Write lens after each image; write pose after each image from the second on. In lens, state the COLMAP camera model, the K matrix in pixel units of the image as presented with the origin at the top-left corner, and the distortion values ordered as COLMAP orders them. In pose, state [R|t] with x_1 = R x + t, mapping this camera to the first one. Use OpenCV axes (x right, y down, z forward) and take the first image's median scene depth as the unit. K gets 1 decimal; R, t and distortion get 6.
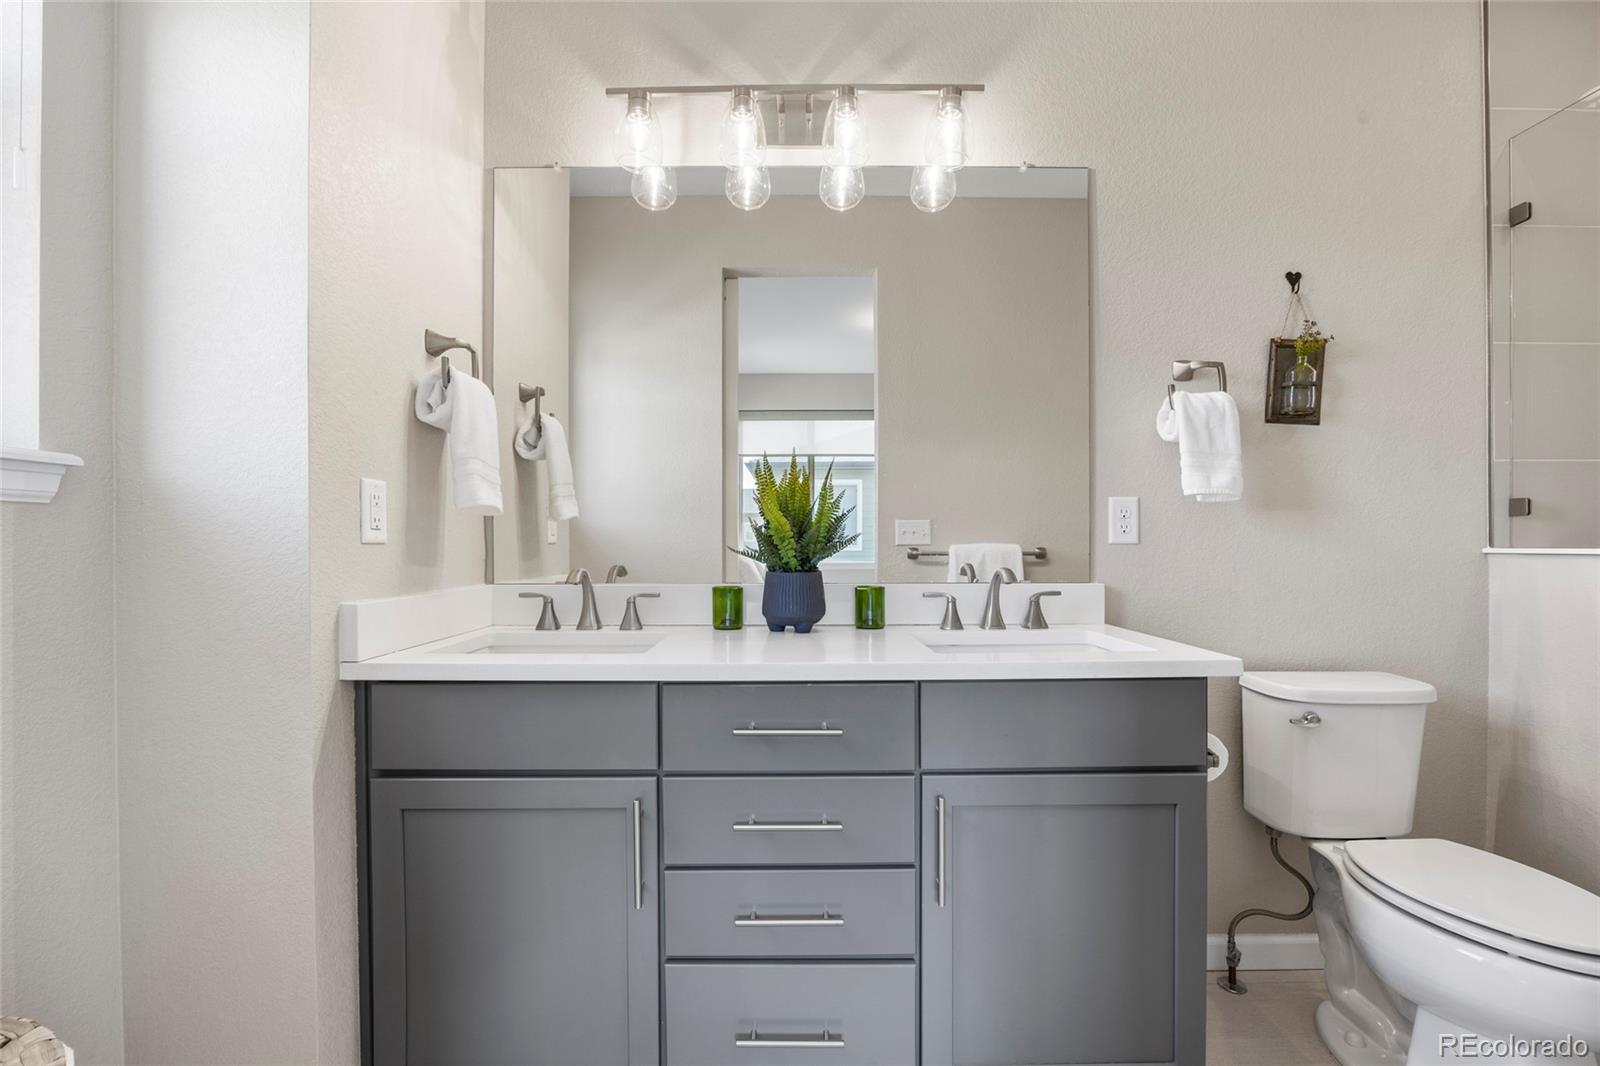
lens RADIAL K [[702.8, 0, 800.0], [0, 702.8, 533.0], [0, 0, 1]] dist [-0.002079, -0.000013]
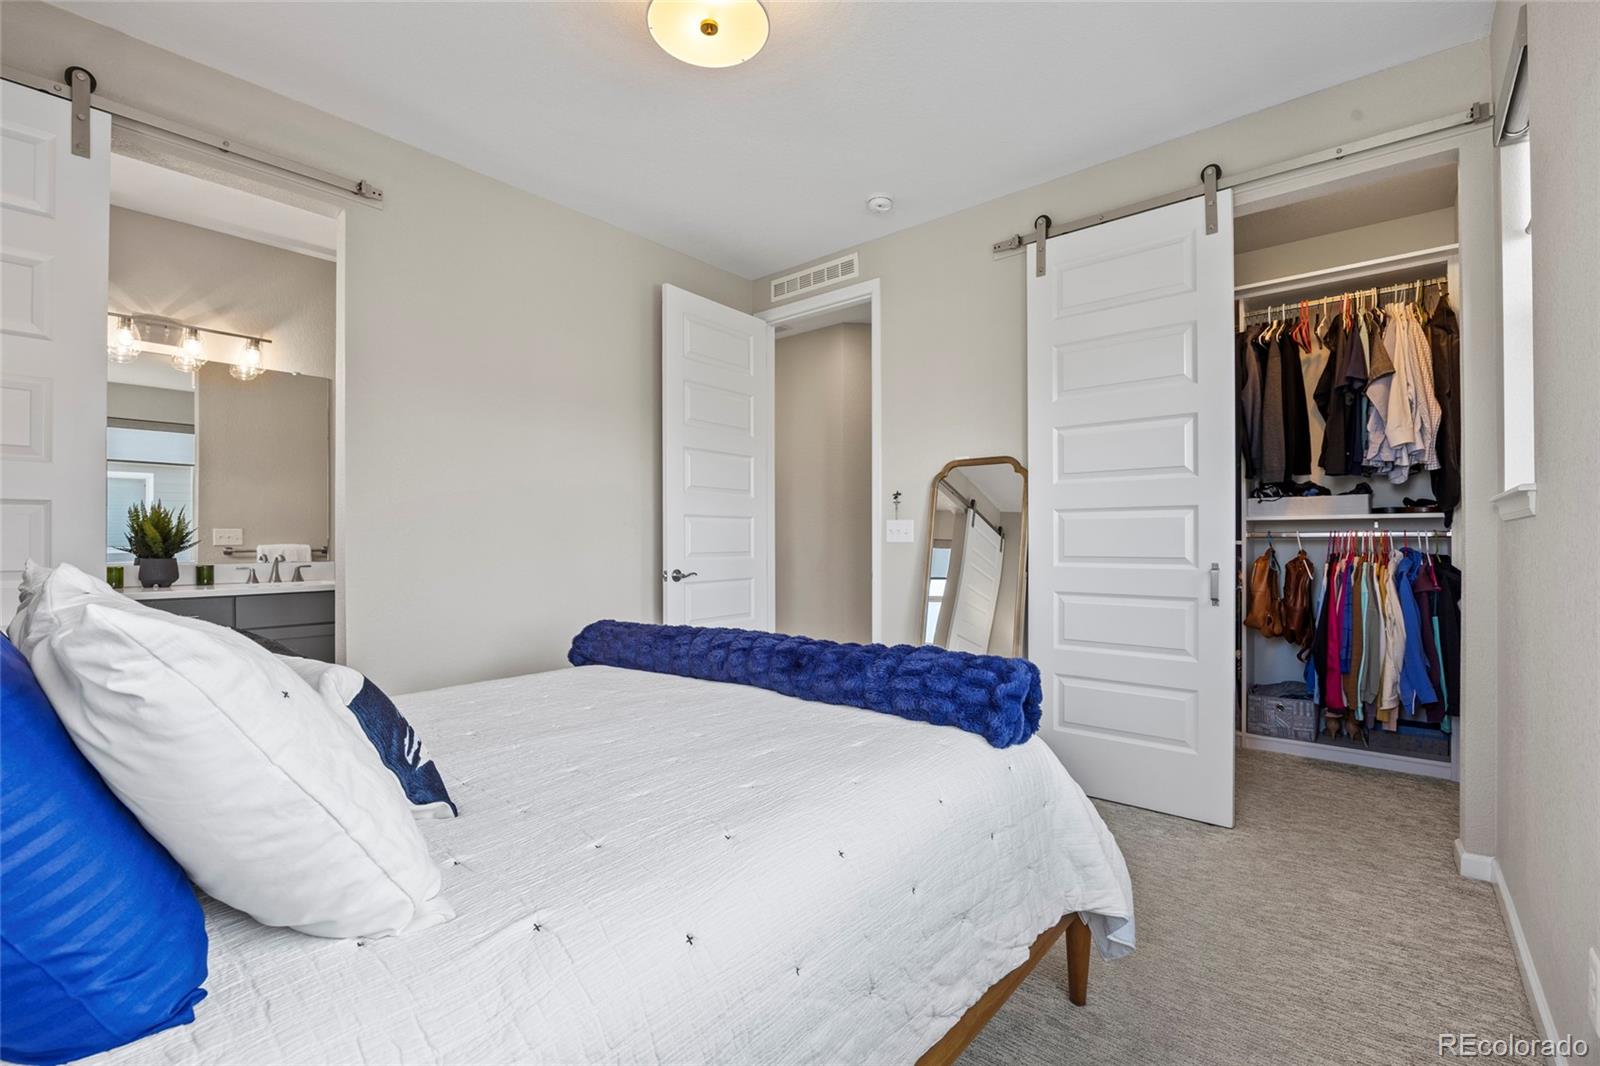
lens RADIAL K [[702.8, 0, 800.0], [0, 702.8, 533.0], [0, 0, 1]] dist [-0.002079, -0.000013]
pose [[0.659448, 0.004168, 0.751739, -0.298162], [-0.006154, 0.999981, -0.000145, -0.031691], [-0.751725, -0.004530, 0.659461, -1.684055]]
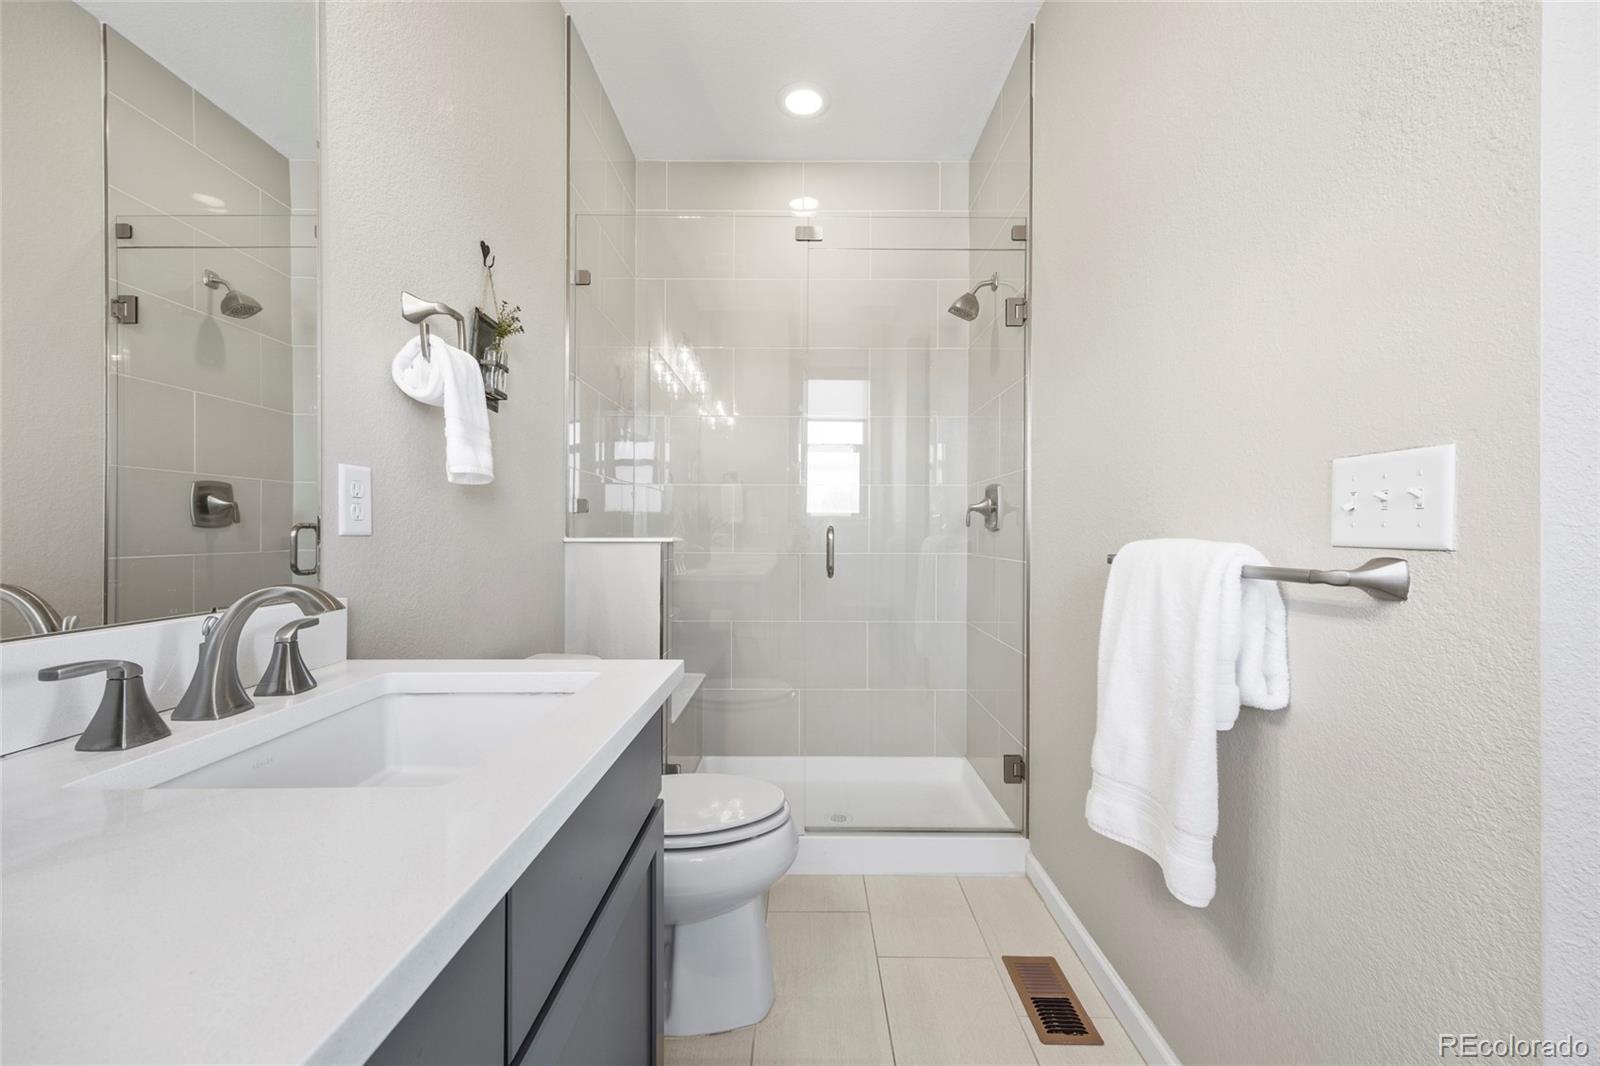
lens RADIAL K [[644.5, 0, 800.0], [0, 644.5, 533.0], [0, 0, 1]] dist [-0.000372, -0.000039]
pose [[0.024613, -0.000476, 0.999697, -0.147731], [-0.018429, 0.999830, 0.000930, 0.004431], [-0.999527, -0.018446, 0.024600, 0.561140]]
